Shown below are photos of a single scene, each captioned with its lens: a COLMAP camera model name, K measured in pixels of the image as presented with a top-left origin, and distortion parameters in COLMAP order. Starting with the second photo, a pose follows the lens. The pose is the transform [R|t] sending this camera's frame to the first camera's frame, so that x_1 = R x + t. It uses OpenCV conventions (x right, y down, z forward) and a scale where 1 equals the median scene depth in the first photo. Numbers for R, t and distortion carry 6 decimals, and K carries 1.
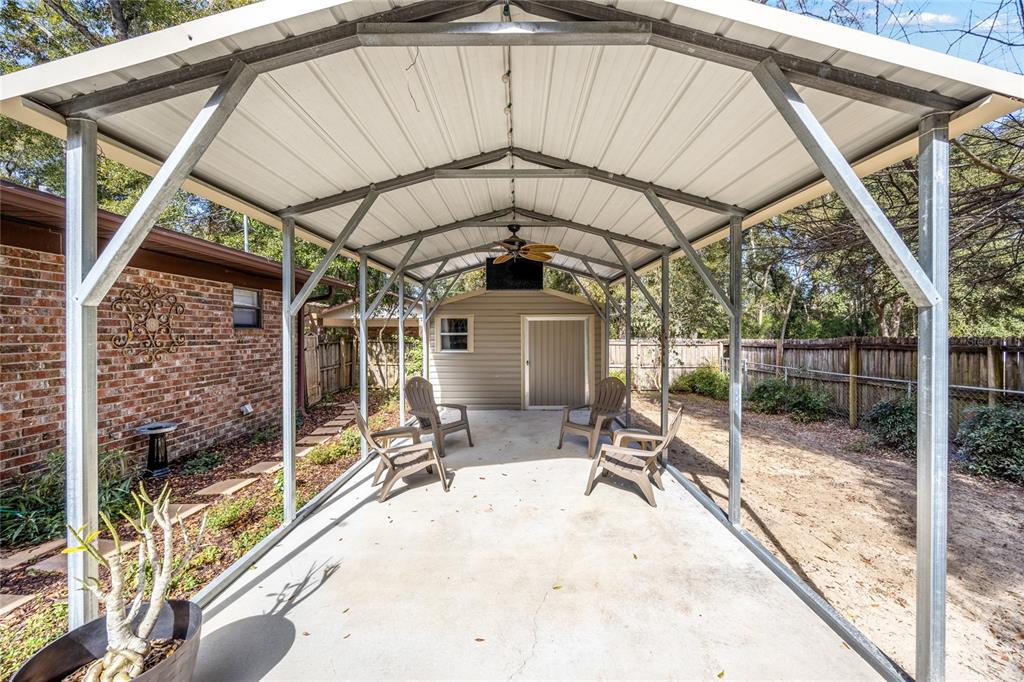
lens RADIAL K [[390.2, 0, 513.8], [0, 390.2, 334.2], [0, 0, 1]] dist [-0.001431, -0.000051]
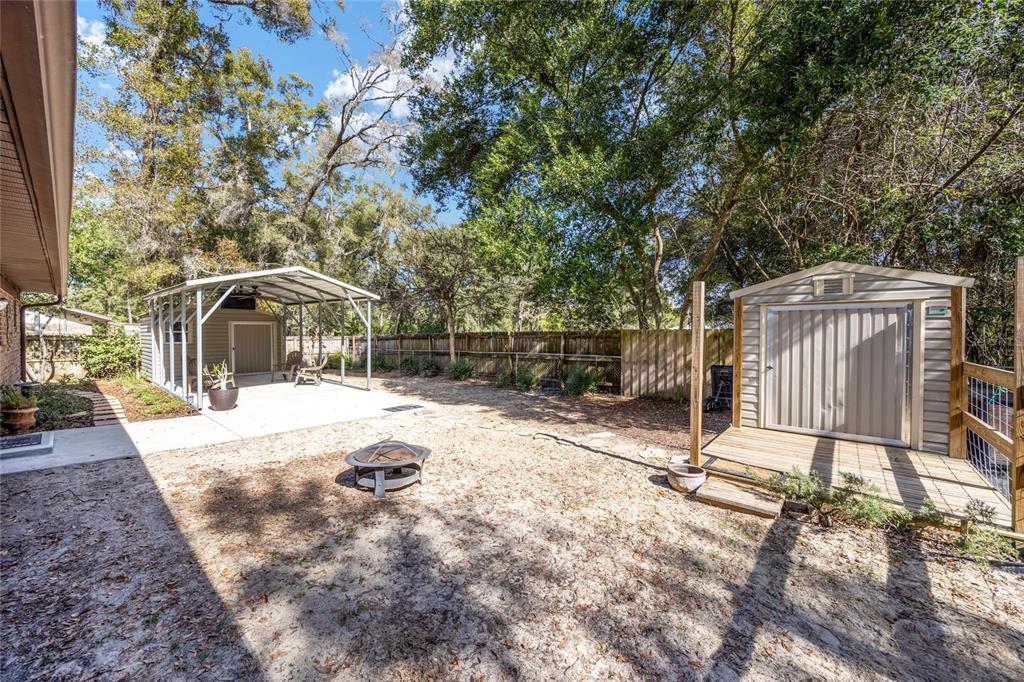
lens RADIAL K [[390.2, 0, 513.8], [0, 390.2, 334.2], [0, 0, 1]] dist [-0.001431, -0.000051]
pose [[0.644286, -0.002948, 0.764779, -0.474425], [0.002278, 0.999996, 0.001936, 0.008361], [-0.764781, 0.000495, 0.644290, -1.026055]]
